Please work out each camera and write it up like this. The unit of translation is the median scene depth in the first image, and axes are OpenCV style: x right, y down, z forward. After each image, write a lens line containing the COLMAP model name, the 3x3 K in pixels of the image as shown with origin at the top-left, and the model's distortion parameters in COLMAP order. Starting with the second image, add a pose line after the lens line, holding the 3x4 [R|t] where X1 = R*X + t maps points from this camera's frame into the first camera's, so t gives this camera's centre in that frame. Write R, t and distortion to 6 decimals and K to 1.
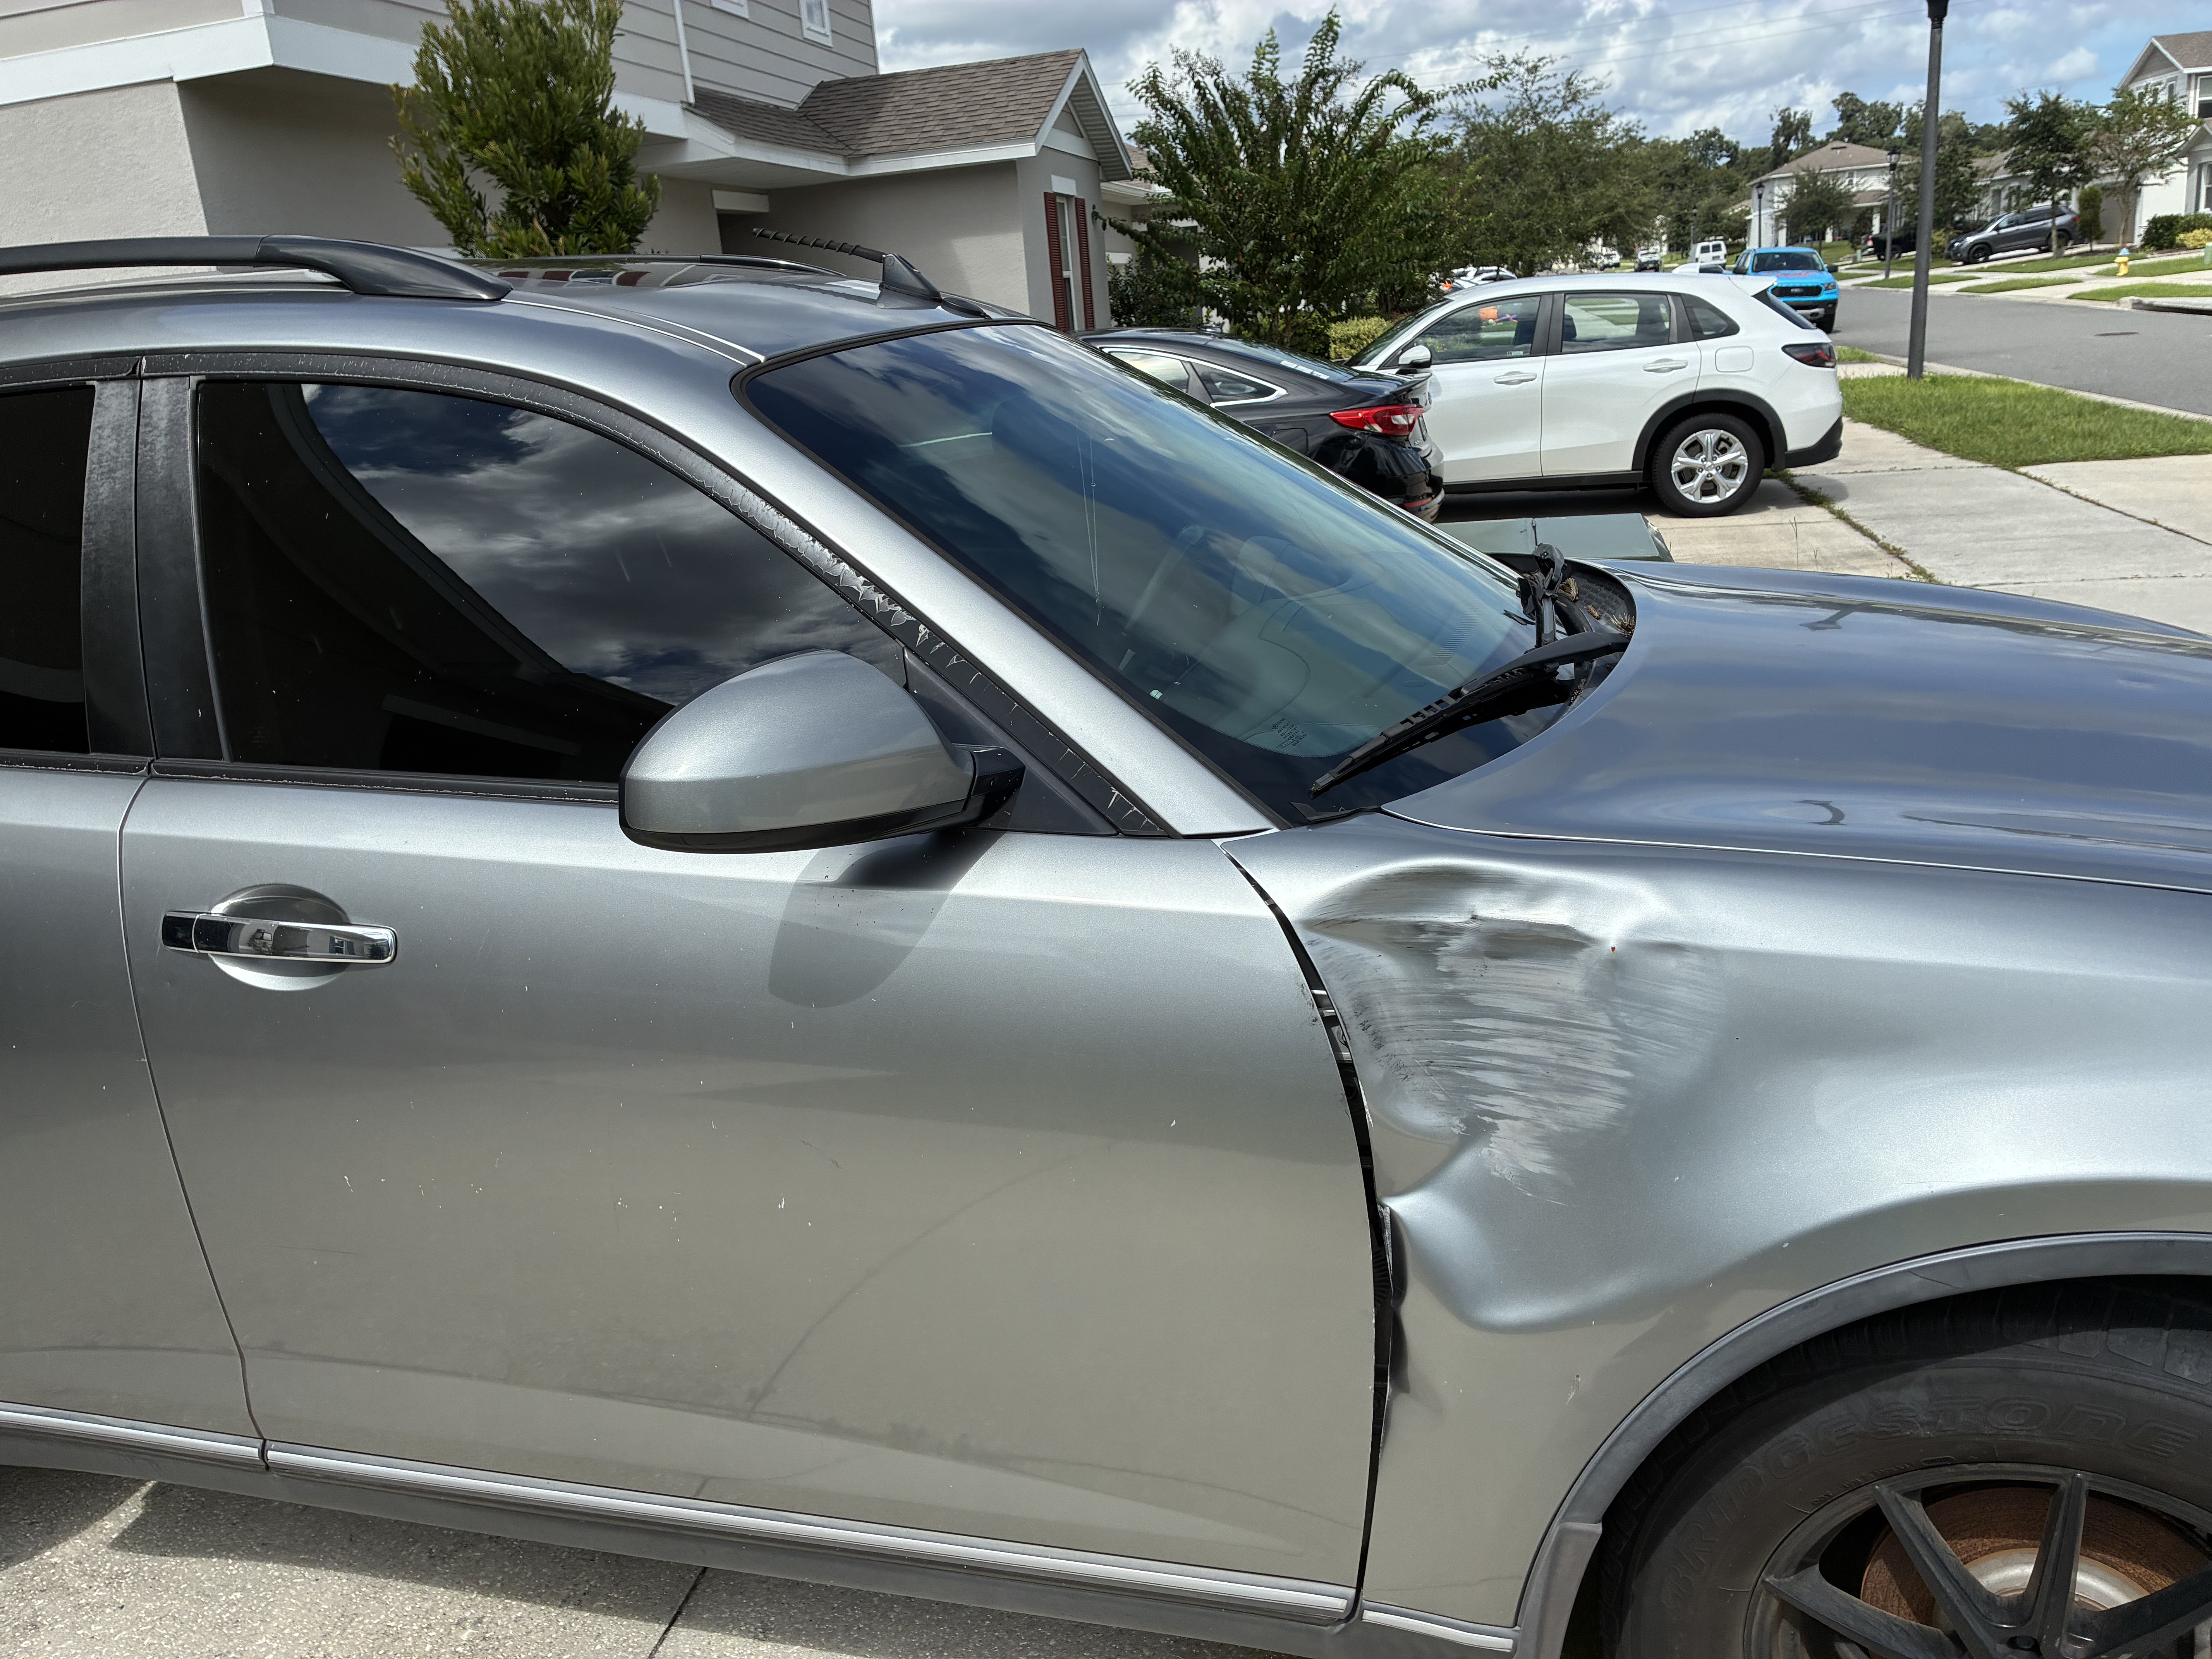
lens RADIAL K [[1643.1, 0, 1098.1], [0, 1643.1, 785.9], [0, 0, 1]] dist [0.058746, -0.086233]
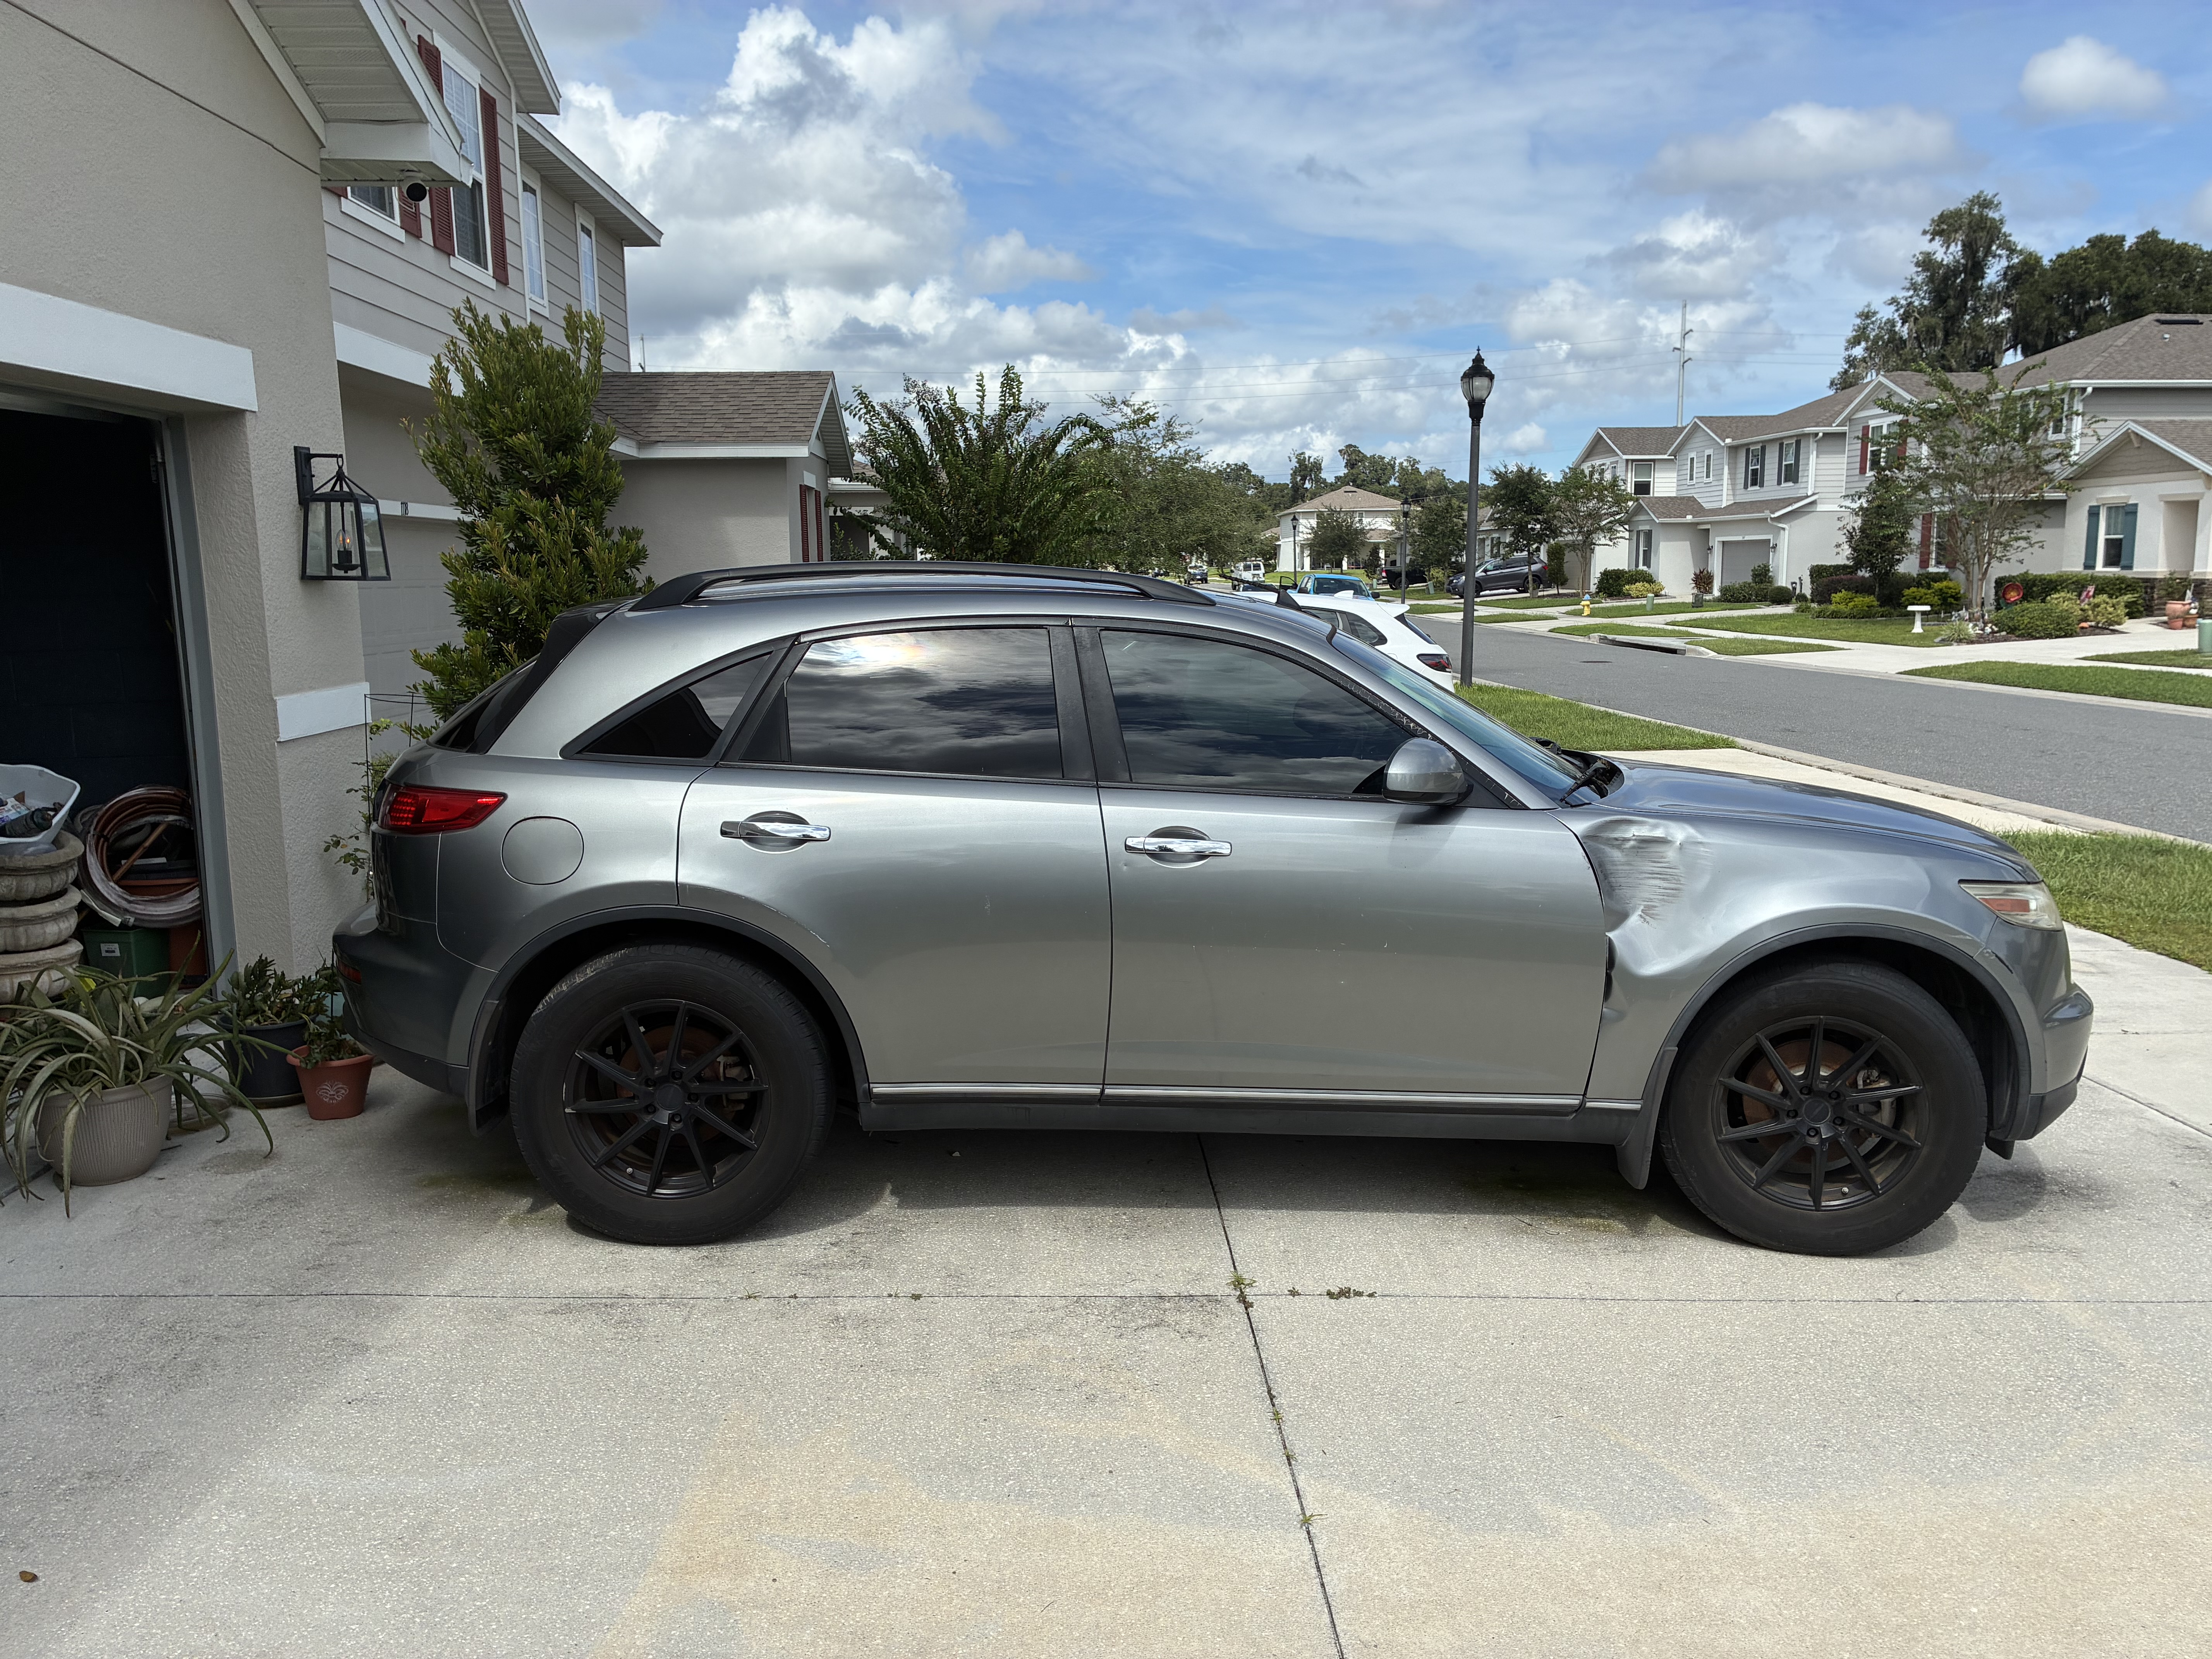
lens RADIAL K [[1724.6, 0, 1106.0], [0, 1724.6, 829.5], [0, 0, 1]] dist [0.033258, -0.042728]
pose [[0.957192, 0.032780, 0.287592, -0.076209], [0.008545, 0.989933, -0.141275, 0.024280], [-0.289328, 0.137685, 0.947276, -0.080791]]
